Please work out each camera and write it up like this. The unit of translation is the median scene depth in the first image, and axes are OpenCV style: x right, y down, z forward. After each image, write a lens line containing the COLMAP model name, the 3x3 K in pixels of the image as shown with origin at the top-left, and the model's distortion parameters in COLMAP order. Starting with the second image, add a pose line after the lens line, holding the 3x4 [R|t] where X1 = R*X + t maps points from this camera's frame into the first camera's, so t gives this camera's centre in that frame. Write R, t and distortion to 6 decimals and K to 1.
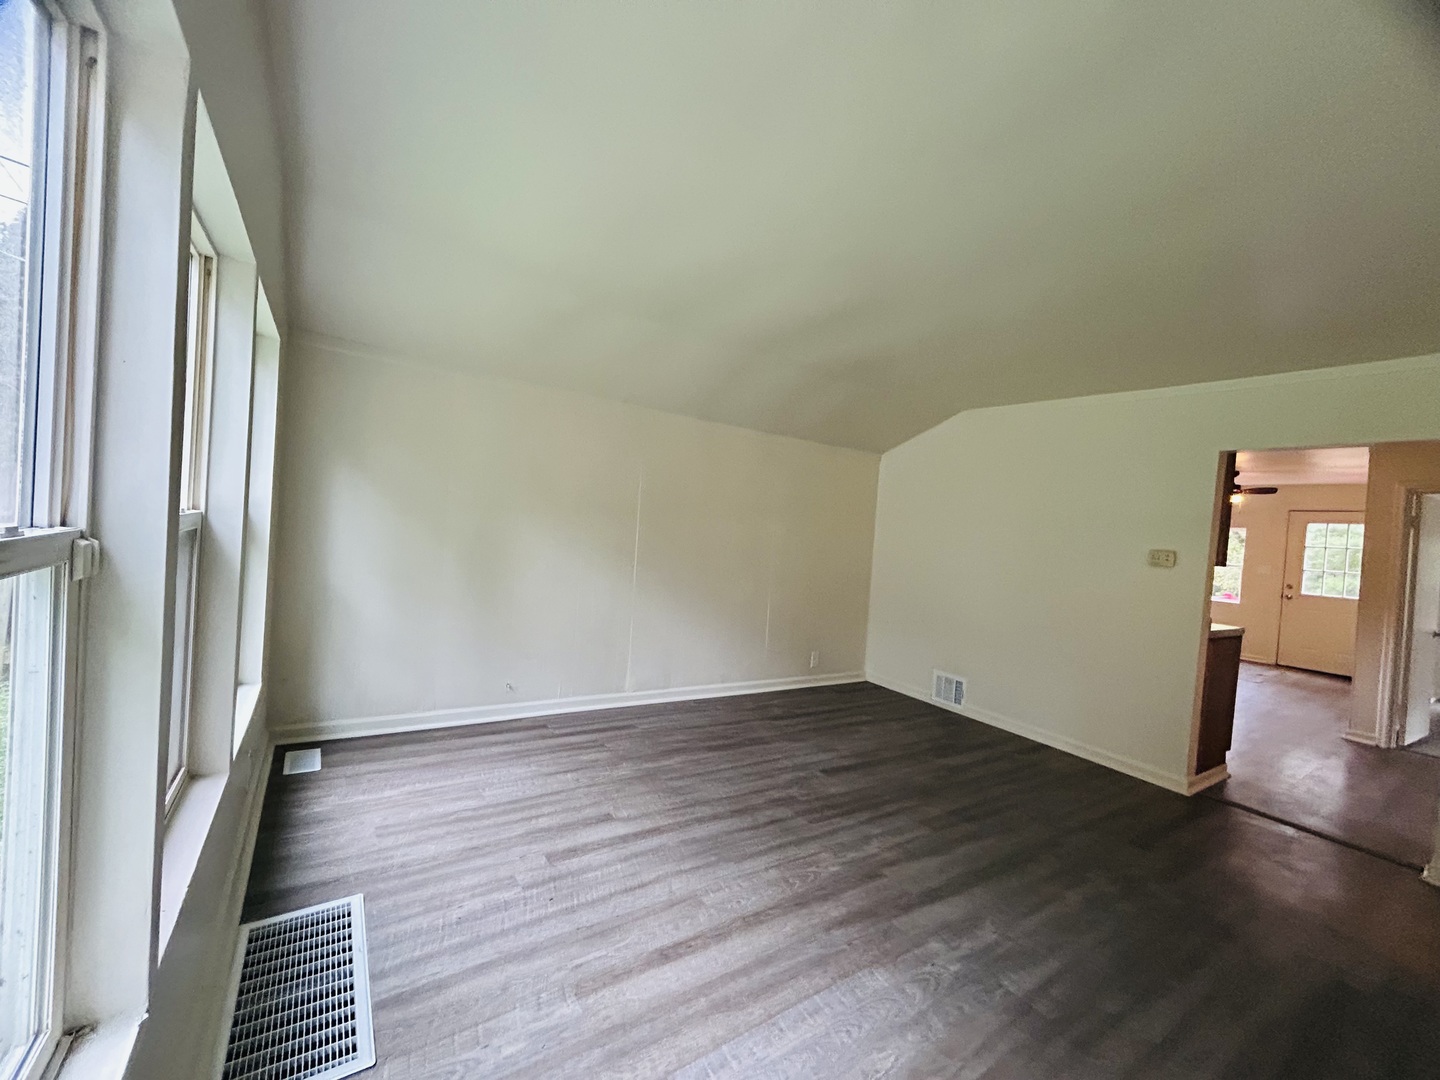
lens RADIAL K [[584.7, 0, 720.0], [0, 584.7, 540.0], [0, 0, 1]] dist [-0.000519, 0.000170]
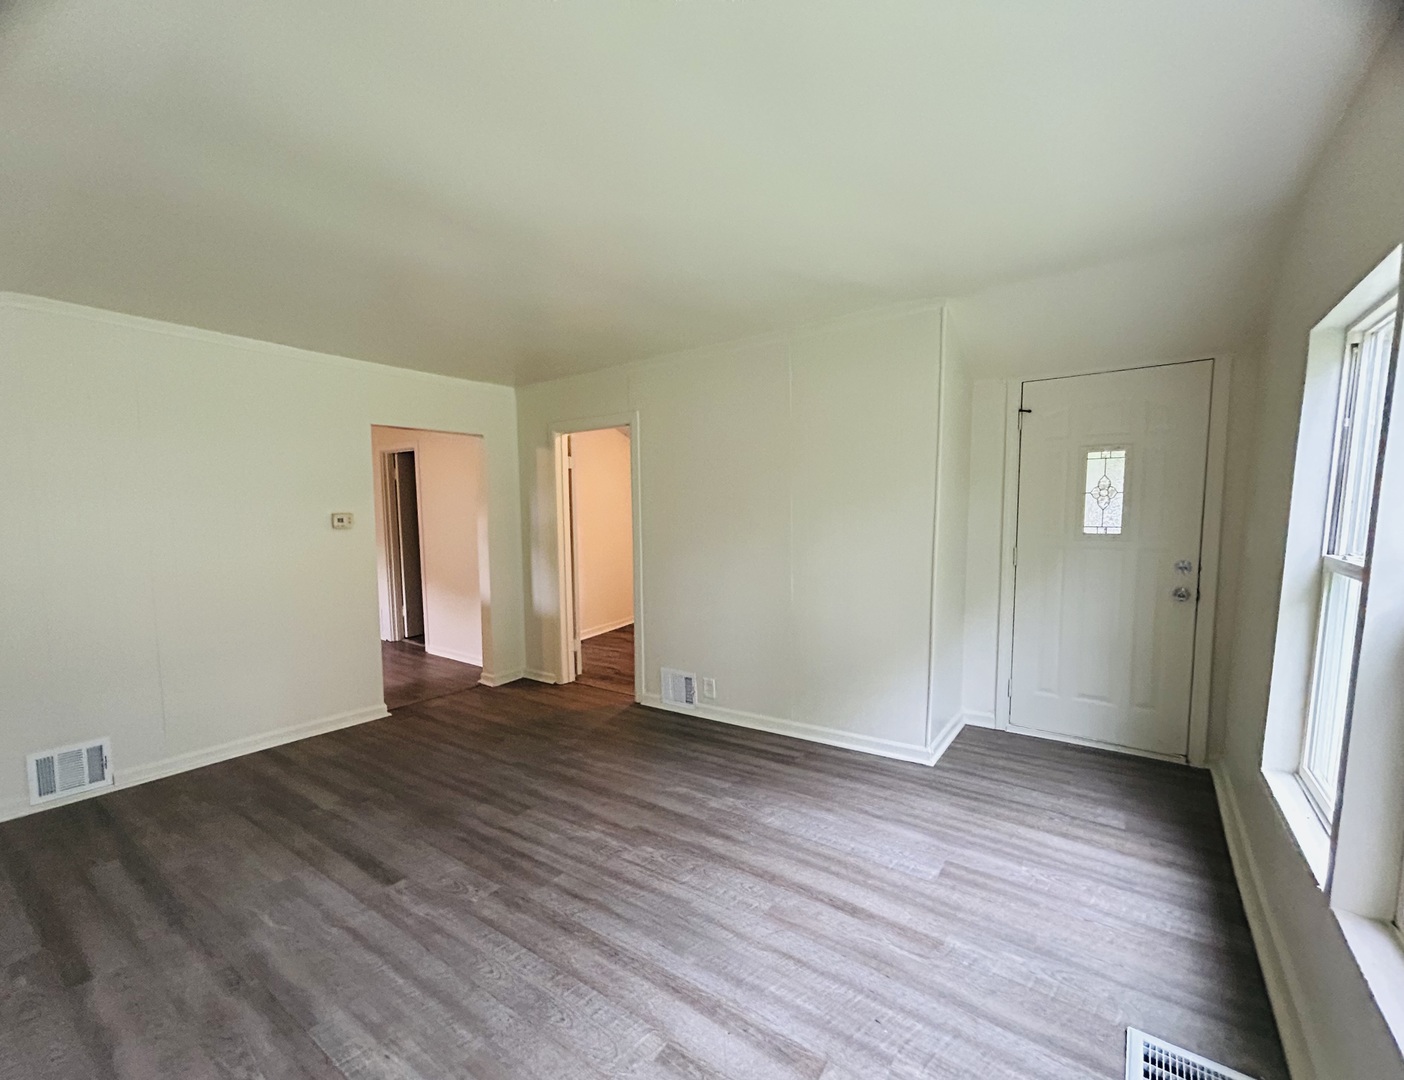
lens RADIAL K [[618.5, 0, 655.1], [0, 618.5, 542.4], [0, 0, 1]] dist [-0.013923, 0.008470]
pose [[-0.310521, -0.134352, 0.941024, -0.644023], [0.004799, 0.989727, 0.142889, -0.114918], [-0.950554, 0.048886, -0.306687, 1.084559]]
